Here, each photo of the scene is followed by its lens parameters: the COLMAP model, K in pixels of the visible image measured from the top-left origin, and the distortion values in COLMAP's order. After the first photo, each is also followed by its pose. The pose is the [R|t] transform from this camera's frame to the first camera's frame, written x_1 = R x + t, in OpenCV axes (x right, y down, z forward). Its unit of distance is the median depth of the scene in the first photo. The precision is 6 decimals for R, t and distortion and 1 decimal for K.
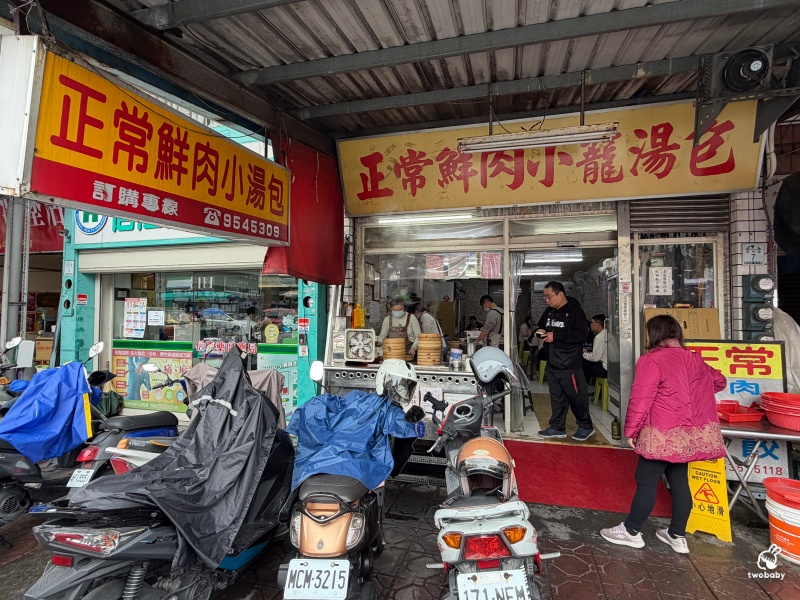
lens RADIAL K [[409.5, 0, 400.0], [0, 409.5, 300.0], [0, 0, 1]] dist [-0.000786, -0.000089]
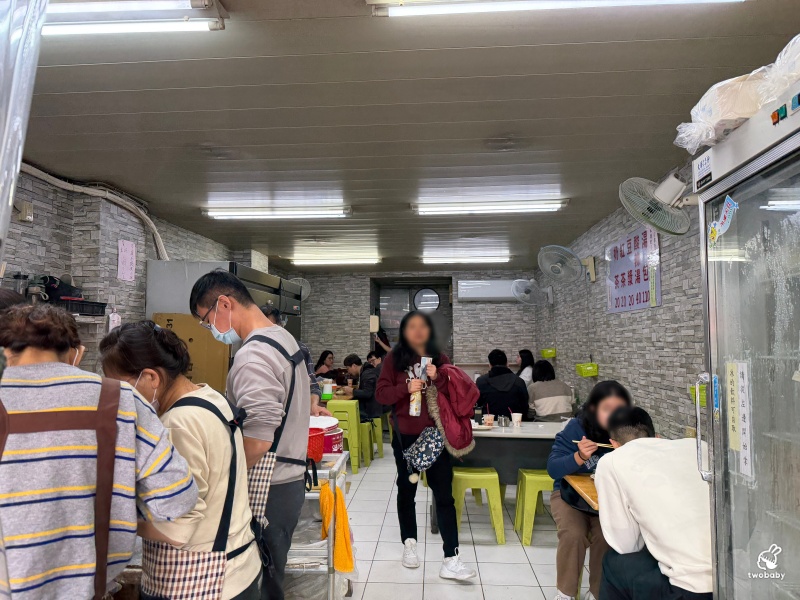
lens RADIAL K [[576.8, 0, 379.9], [0, 576.8, 303.4], [0, 0, 1]] dist [0.002635, -0.035171]
pose [[0.988513, 0.008540, 0.150895, 0.334475], [-0.003301, 0.999384, -0.034936, 0.022884], [-0.151100, 0.034037, 0.987932, 0.843472]]
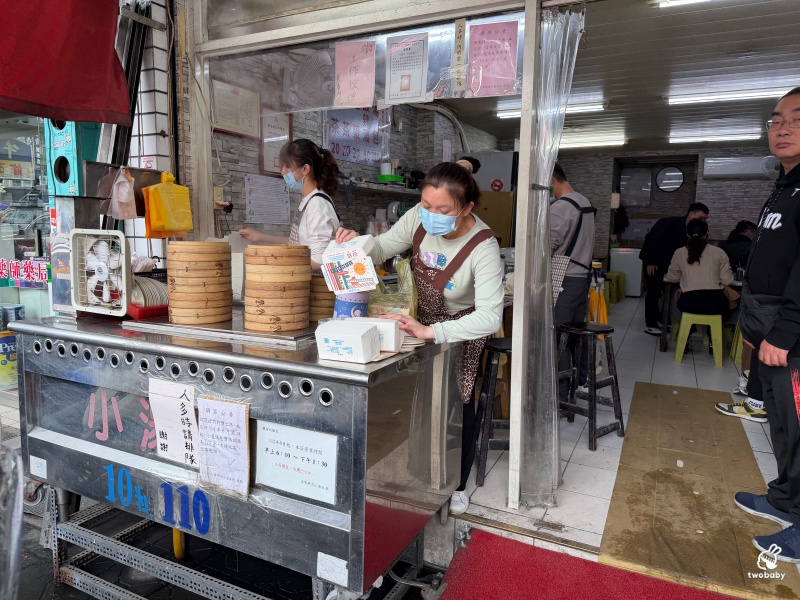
lens RADIAL K [[576.8, 0, 379.9], [0, 576.8, 303.4], [0, 0, 1]] dist [0.002635, -0.035171]
pose [[0.974944, 0.035864, -0.219540, 0.240420], [0.001100, 0.986129, 0.165979, 0.043206], [0.222447, -0.162062, 0.961381, 0.459130]]
